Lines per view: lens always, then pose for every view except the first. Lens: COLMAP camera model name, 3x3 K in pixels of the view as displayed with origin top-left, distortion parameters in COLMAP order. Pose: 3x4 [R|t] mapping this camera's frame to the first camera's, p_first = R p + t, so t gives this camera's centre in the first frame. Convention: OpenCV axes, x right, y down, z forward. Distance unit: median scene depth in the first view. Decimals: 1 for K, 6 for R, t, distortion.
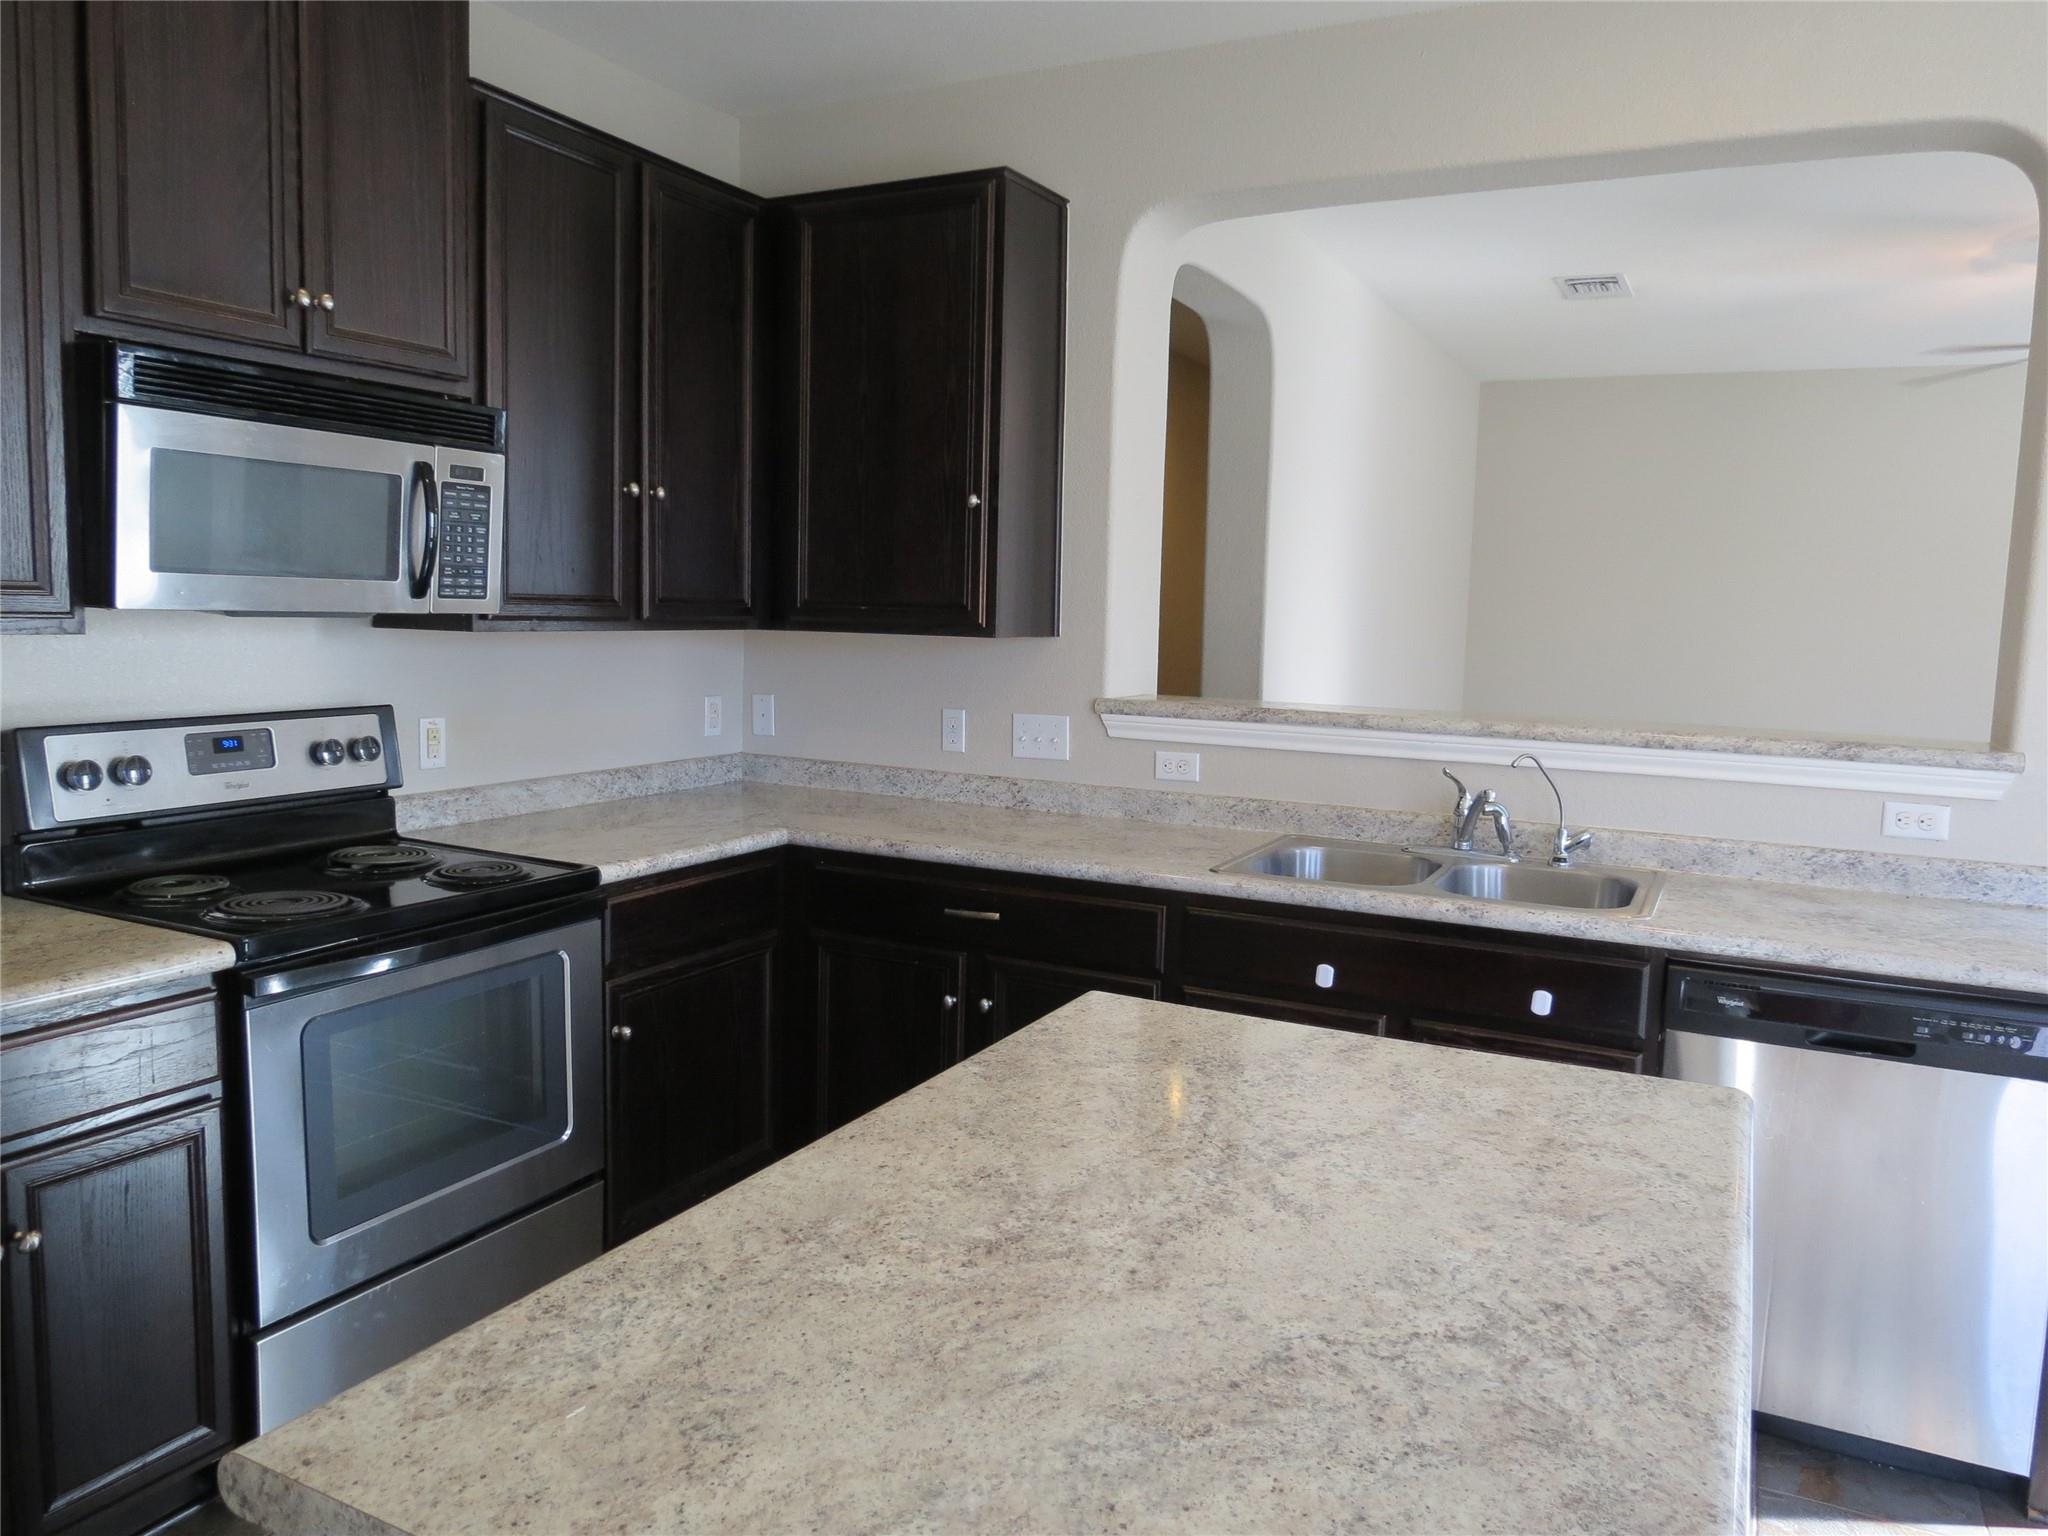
lens RADIAL K [[1451.4, 0, 1020.0], [0, 1451.4, 768.5], [0, 0, 1]] dist [-0.040453, 0.024516]
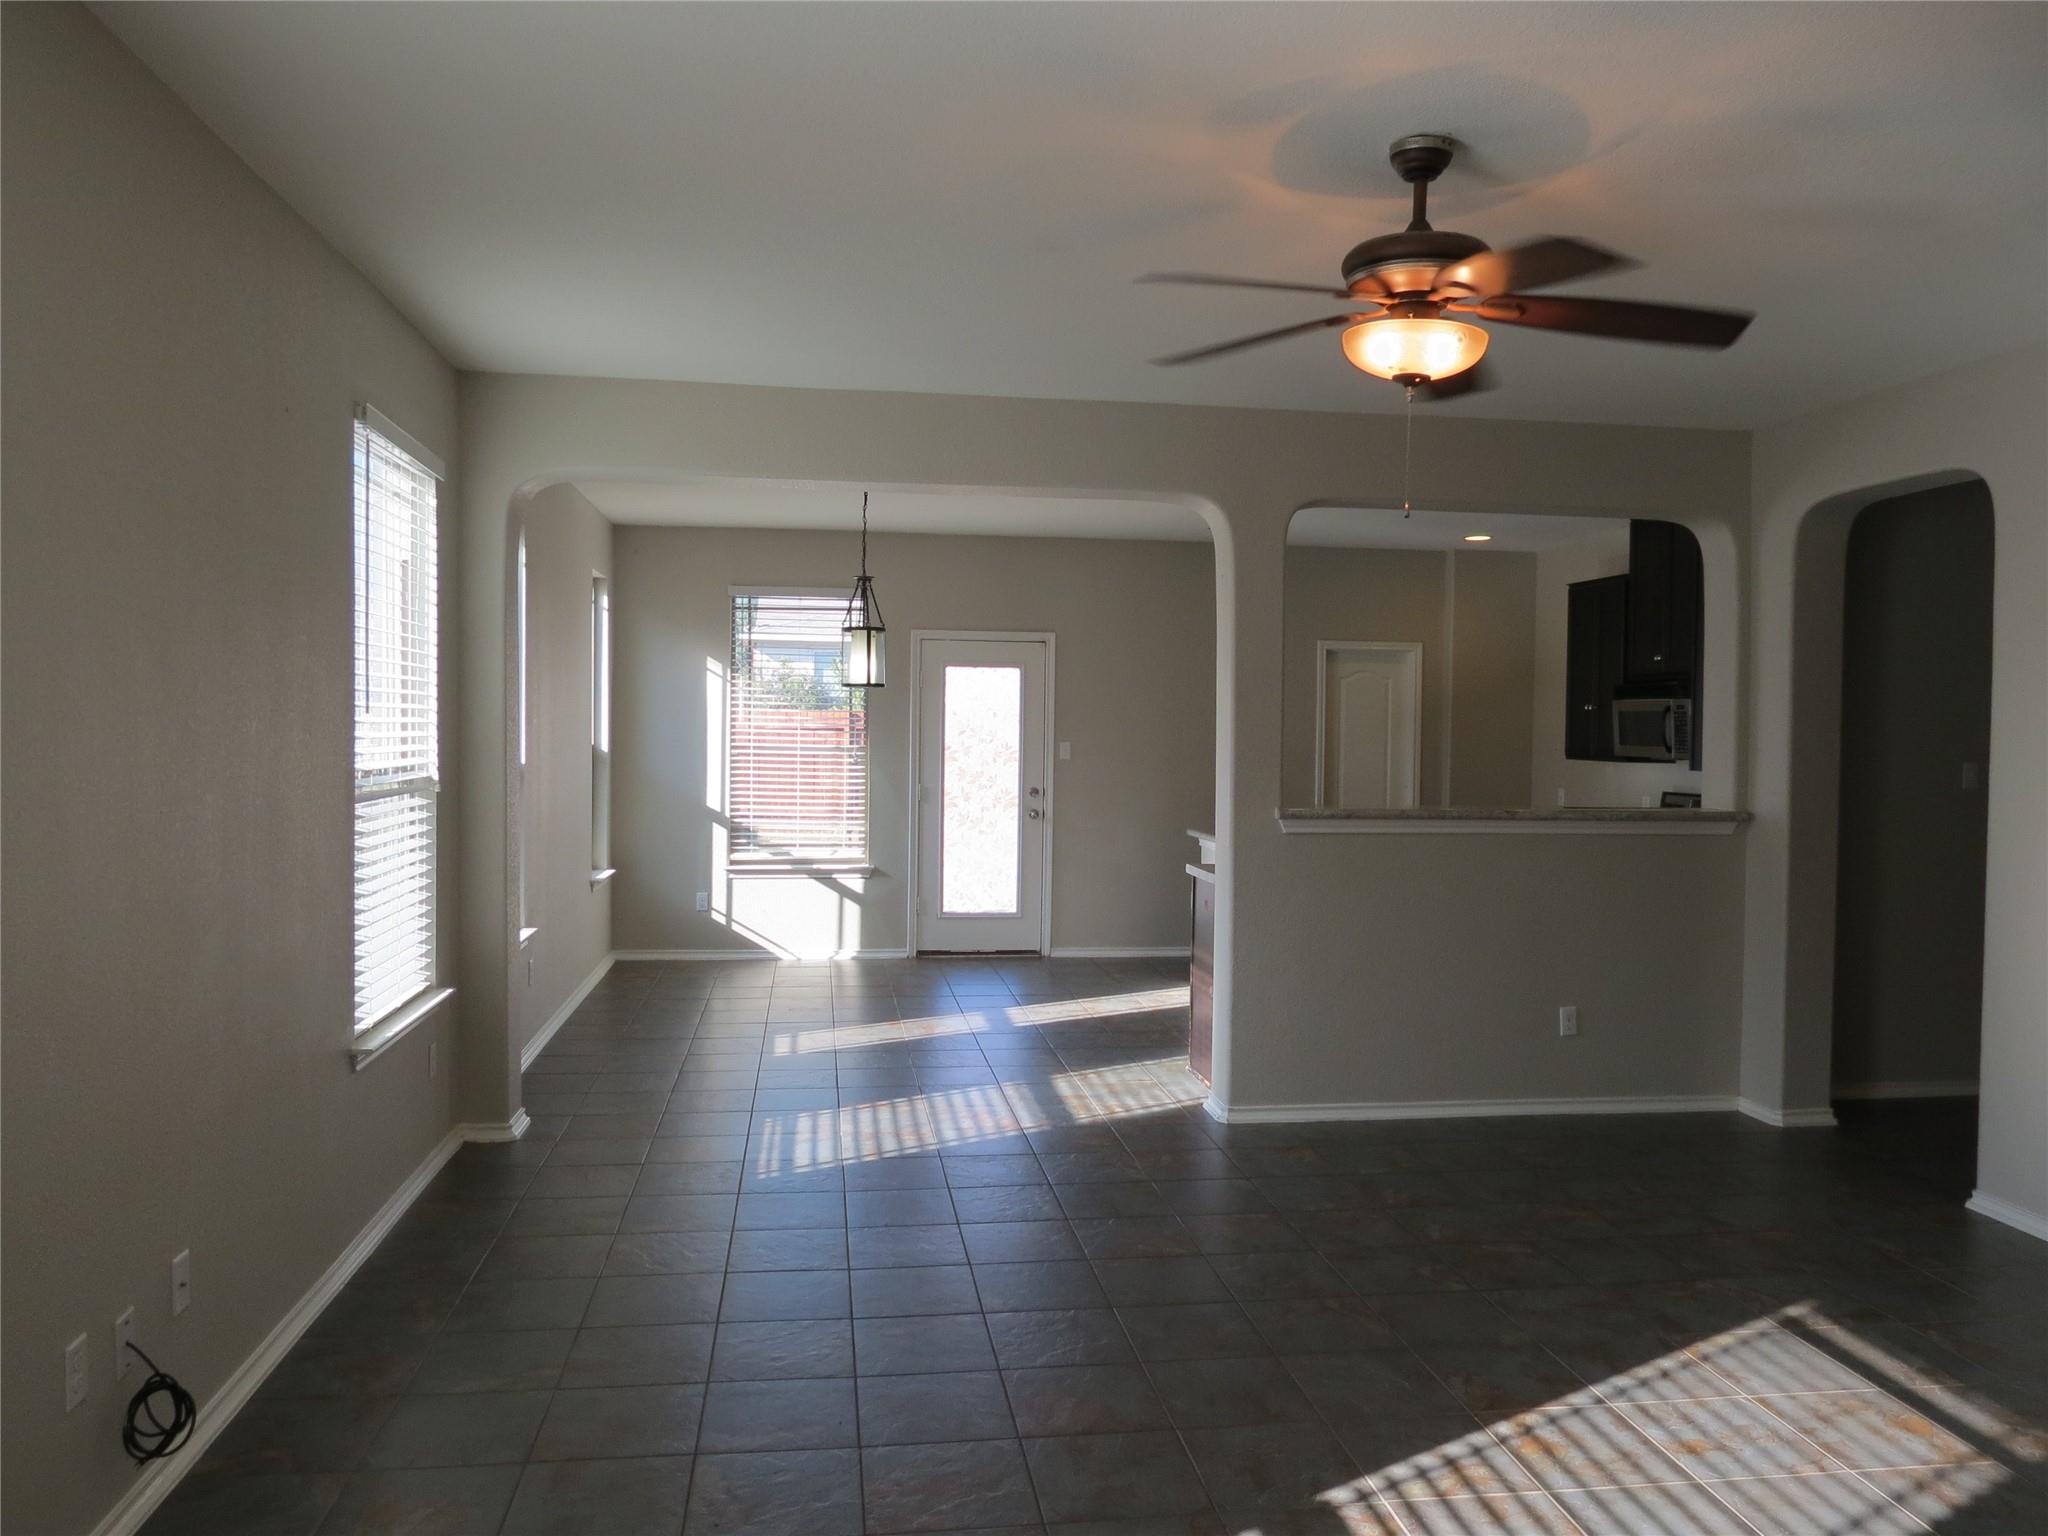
lens RADIAL K [[1451.4, 0, 1025.4], [0, 1451.4, 769.8], [0, 0, 1]] dist [-0.040453, 0.024516]
pose [[-0.806735, -0.024140, -0.590420, 2.102966], [-0.103107, 0.989588, 0.100424, -0.216338], [0.581849, 0.141892, -0.800824, 2.324522]]
